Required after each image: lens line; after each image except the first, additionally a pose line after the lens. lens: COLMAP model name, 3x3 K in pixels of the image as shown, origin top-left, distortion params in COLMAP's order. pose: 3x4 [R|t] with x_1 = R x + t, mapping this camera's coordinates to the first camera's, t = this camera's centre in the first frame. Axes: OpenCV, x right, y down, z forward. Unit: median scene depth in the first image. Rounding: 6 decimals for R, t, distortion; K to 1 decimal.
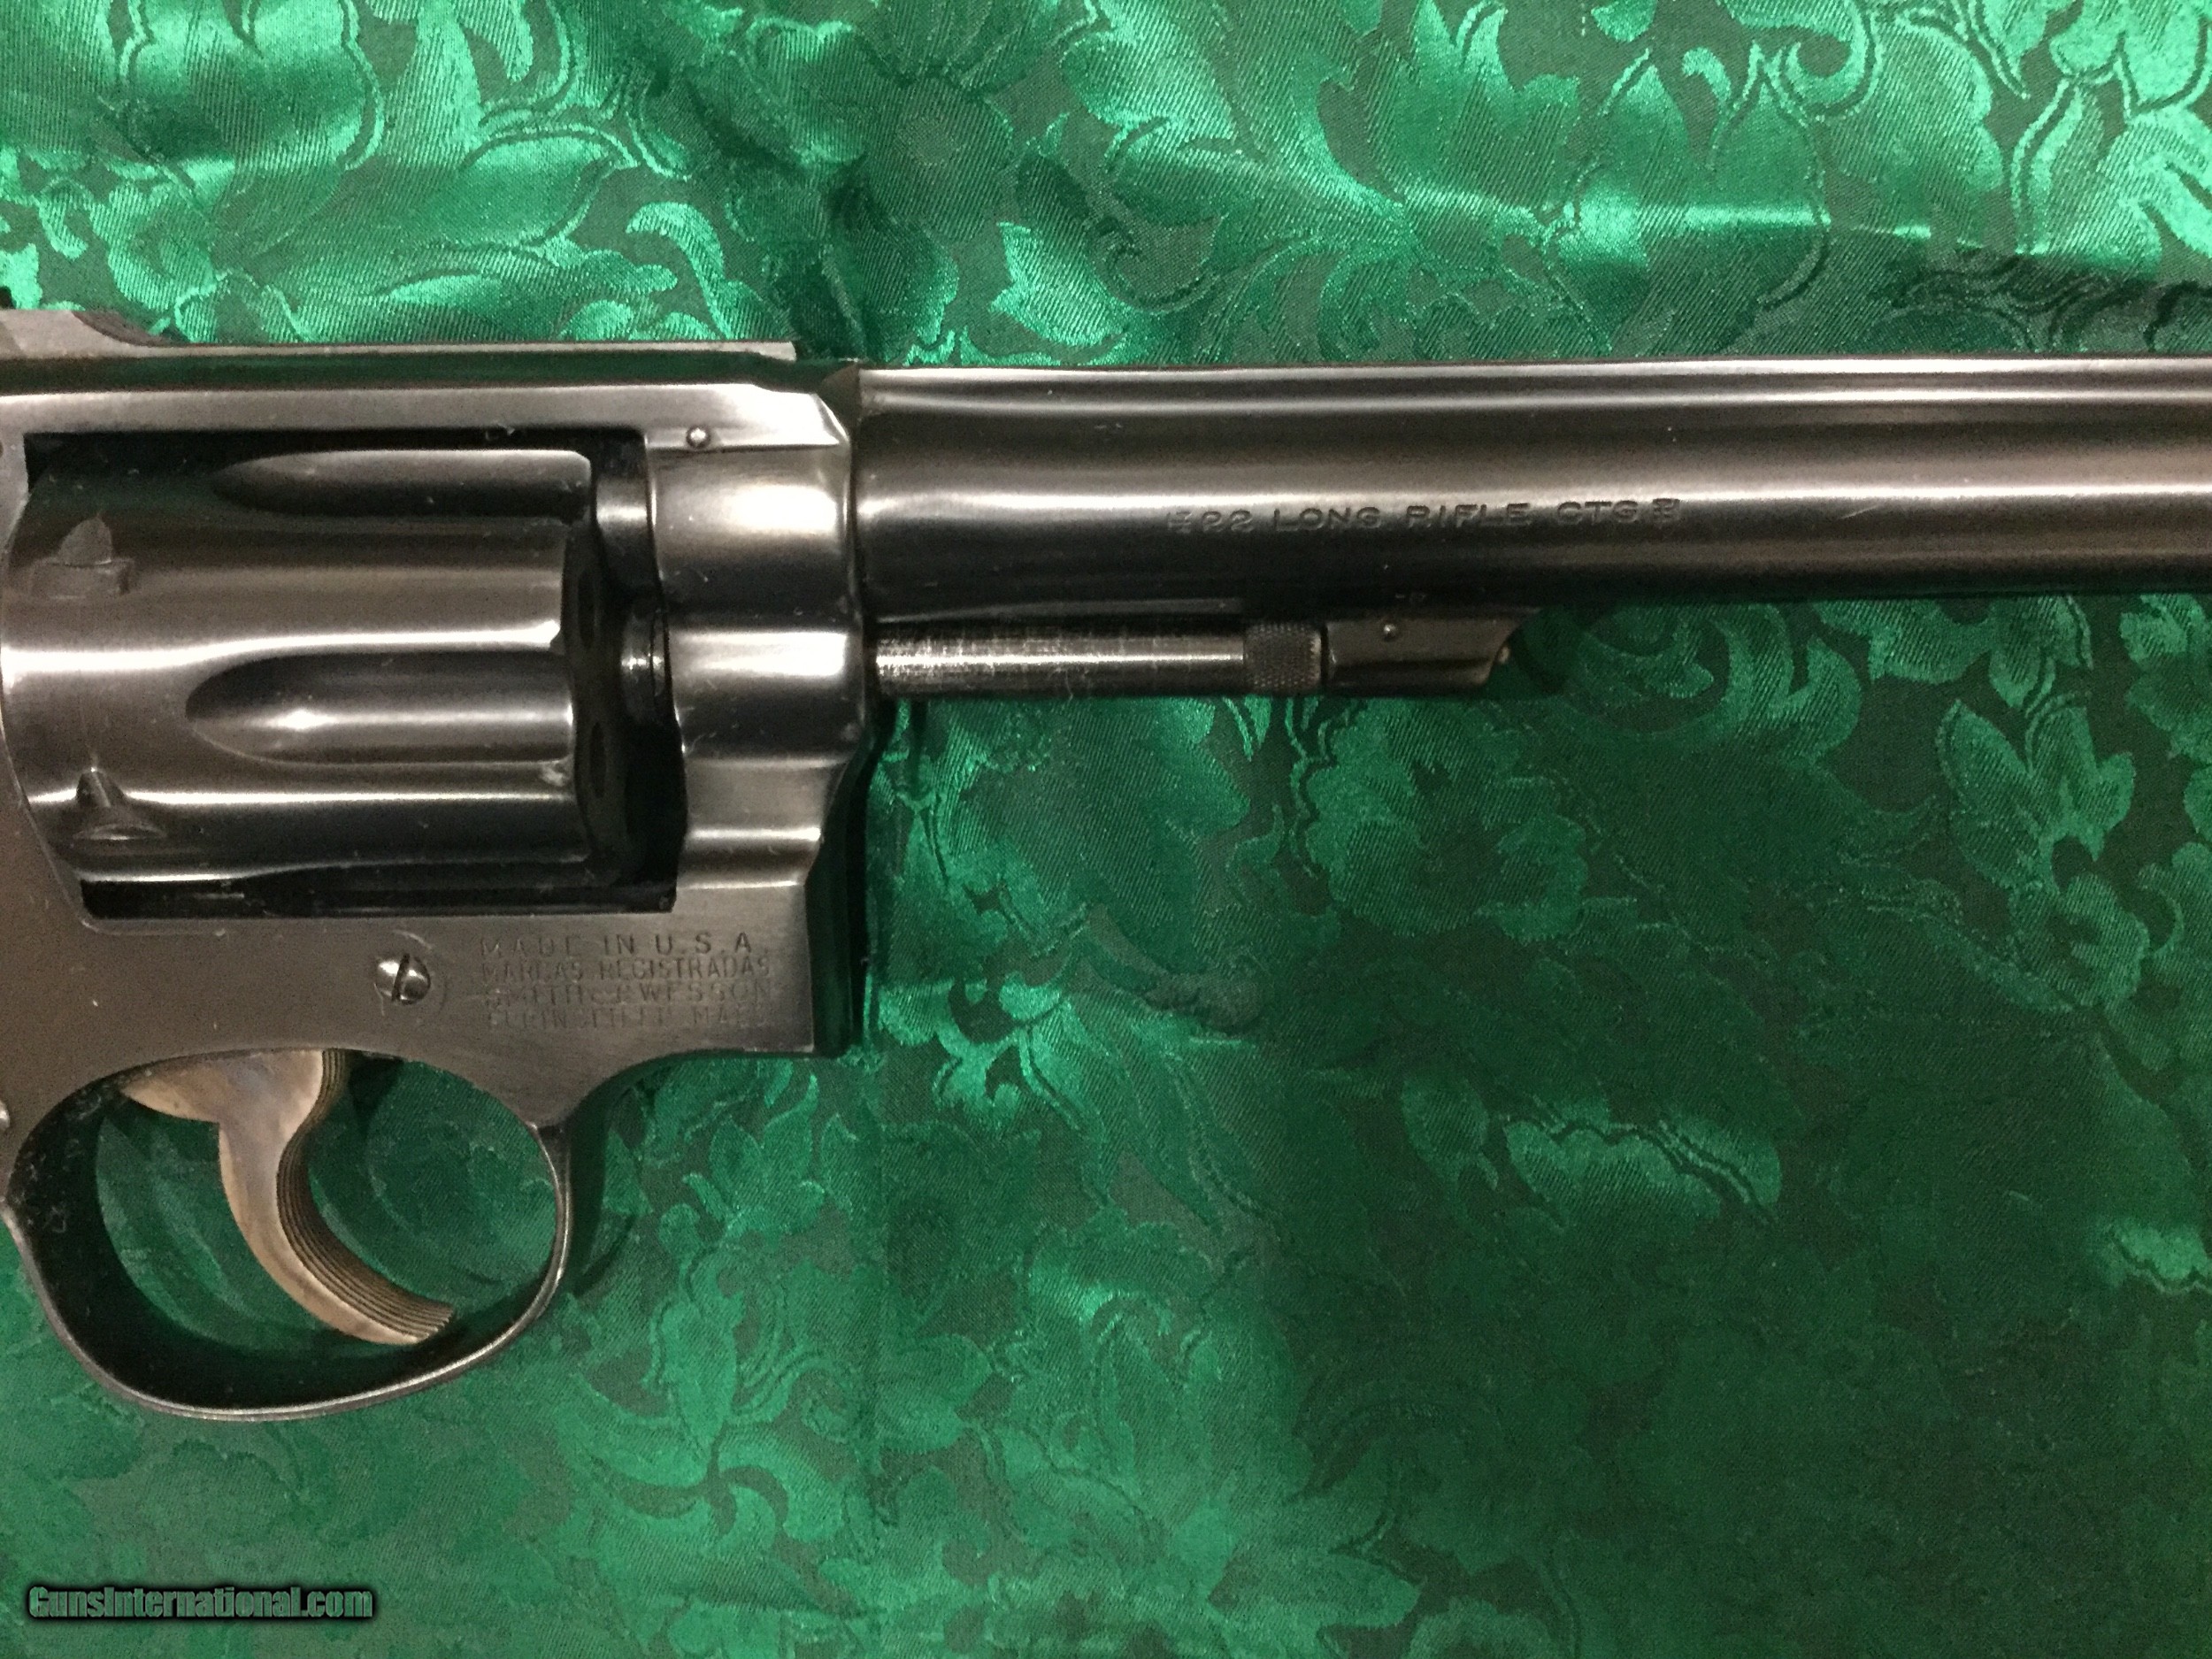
lens RADIAL K [[1960.7, 0, 1097.0], [0, 1960.7, 833.2], [0, 0, 1]] dist [0.110834, -0.199474]
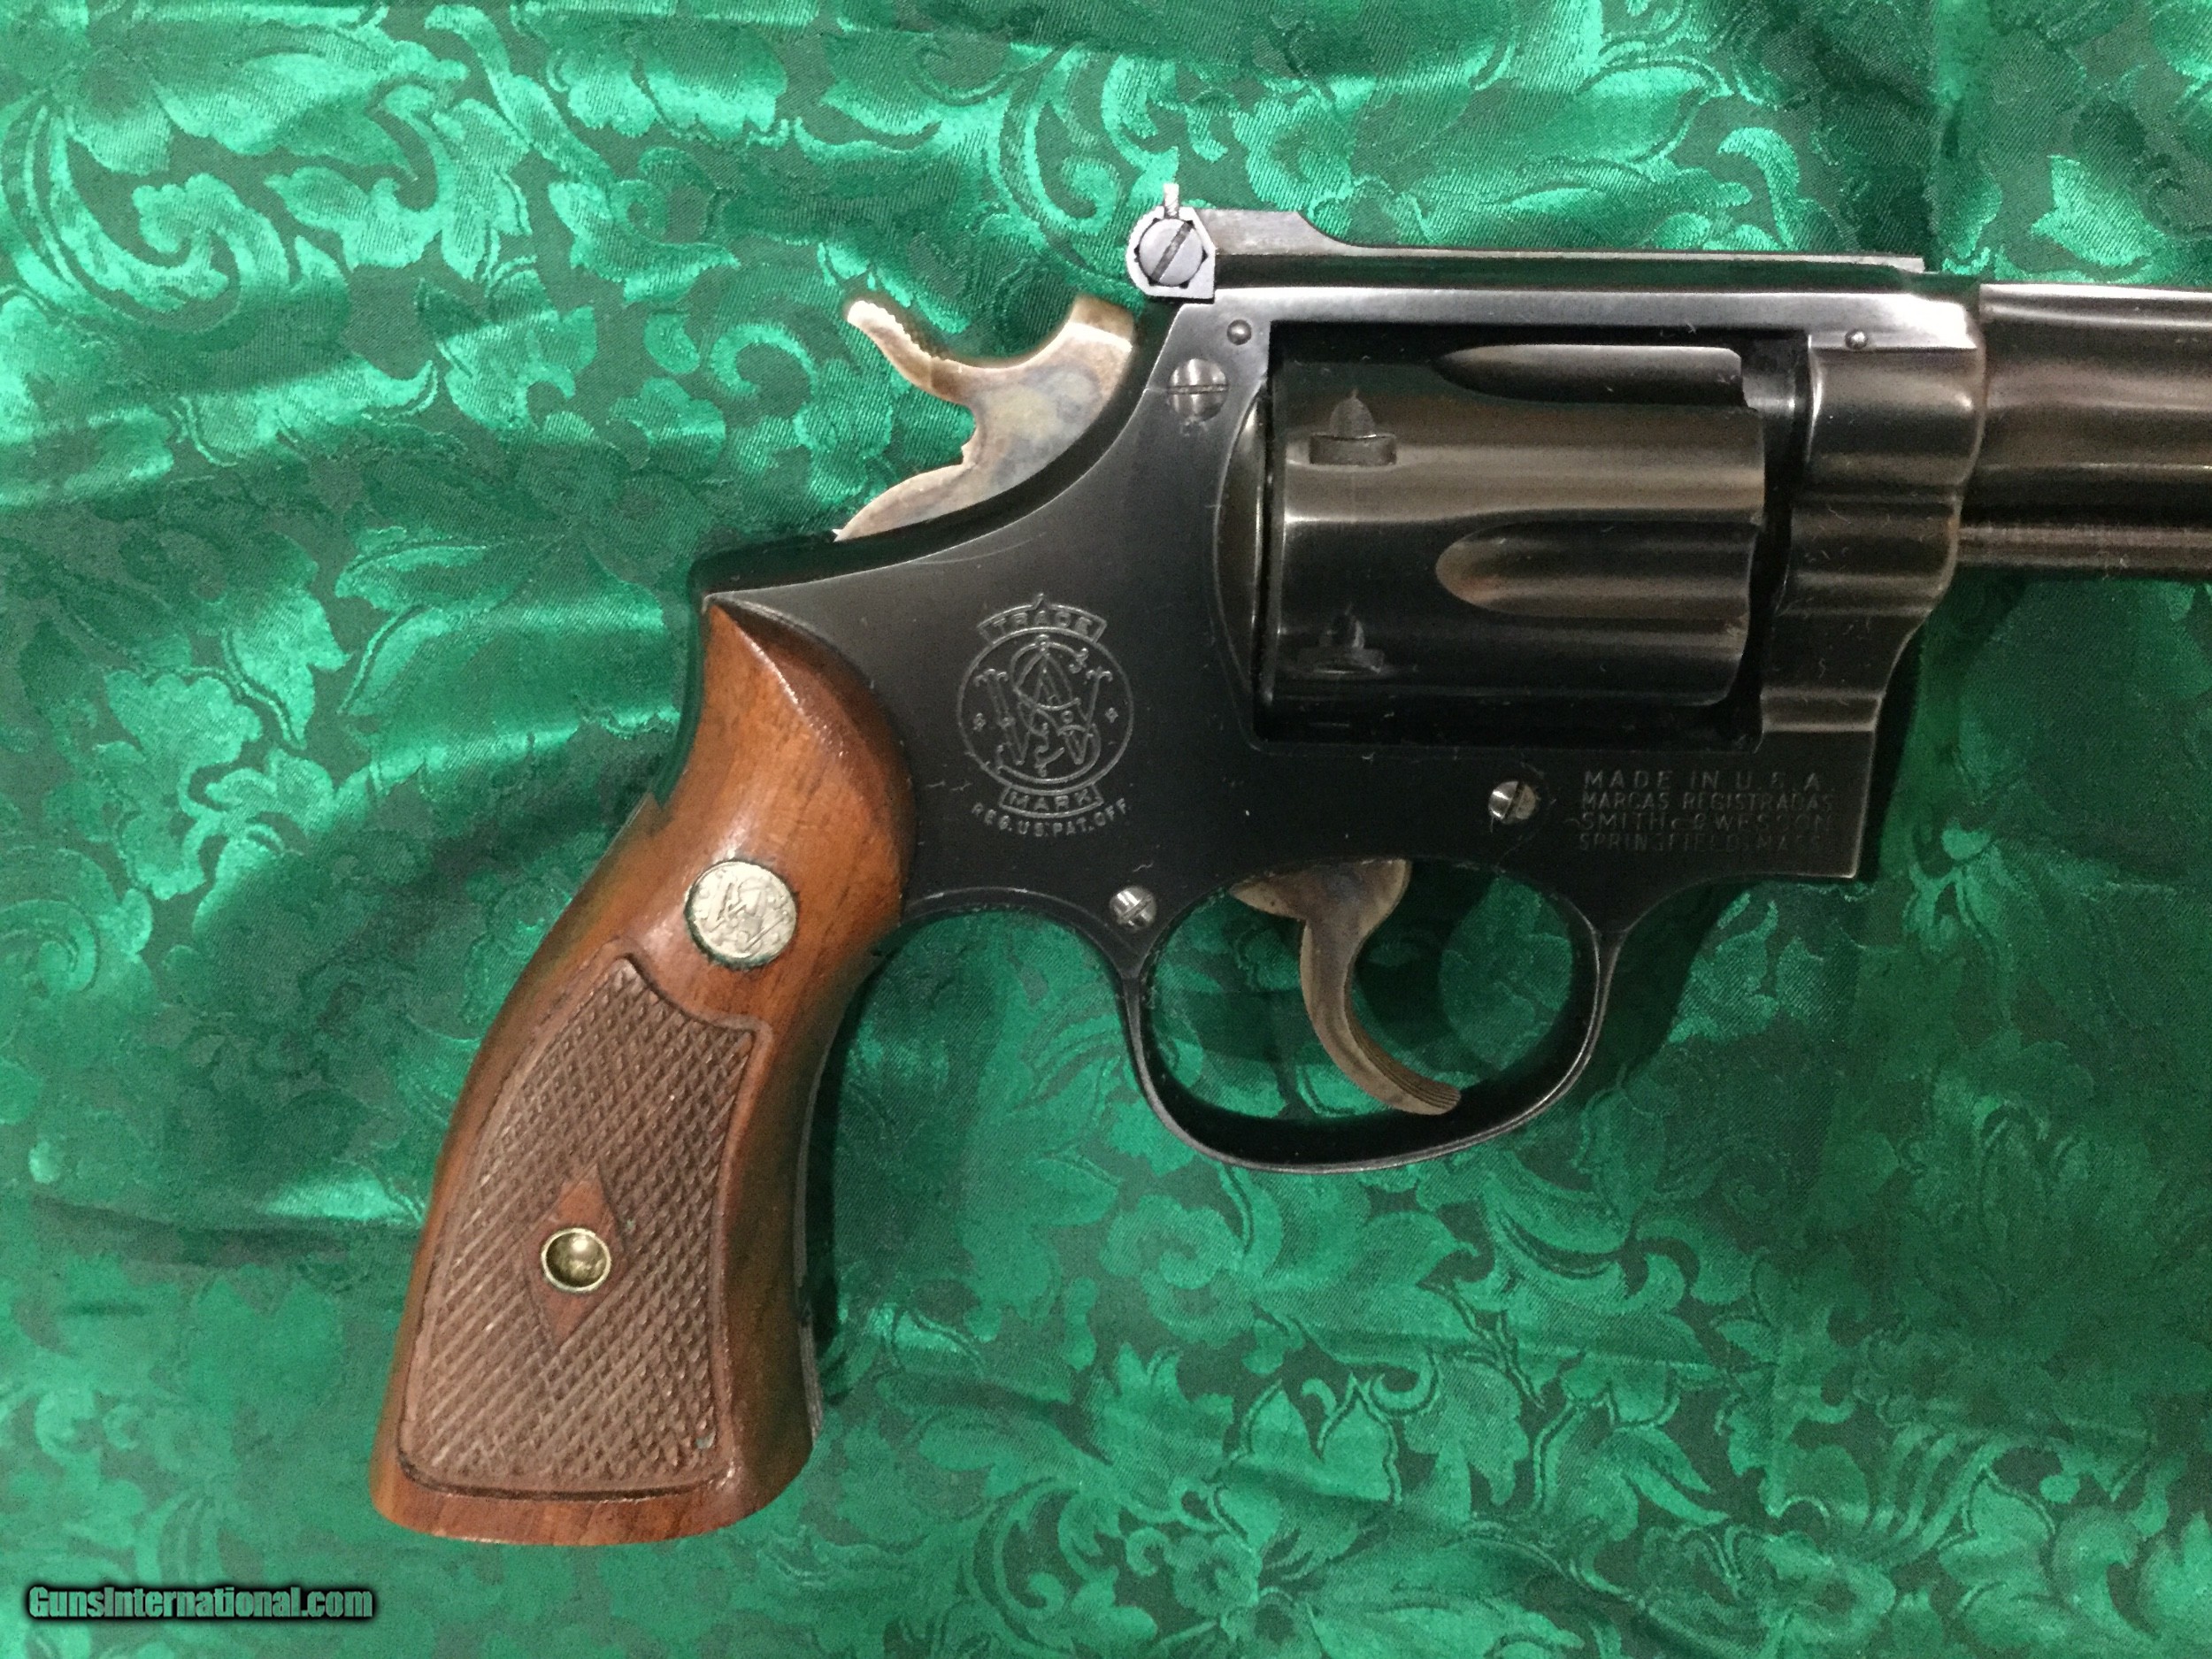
lens RADIAL K [[1987.9, 0, 1134.4], [0, 1987.9, 820.8], [0, 0, 1]] dist [0.132475, -0.254596]
pose [[0.999338, 0.033456, 0.014325, -0.575419], [-0.034142, 0.998135, 0.050596, 0.032061], [-0.012606, -0.051052, 0.998616, -0.170774]]
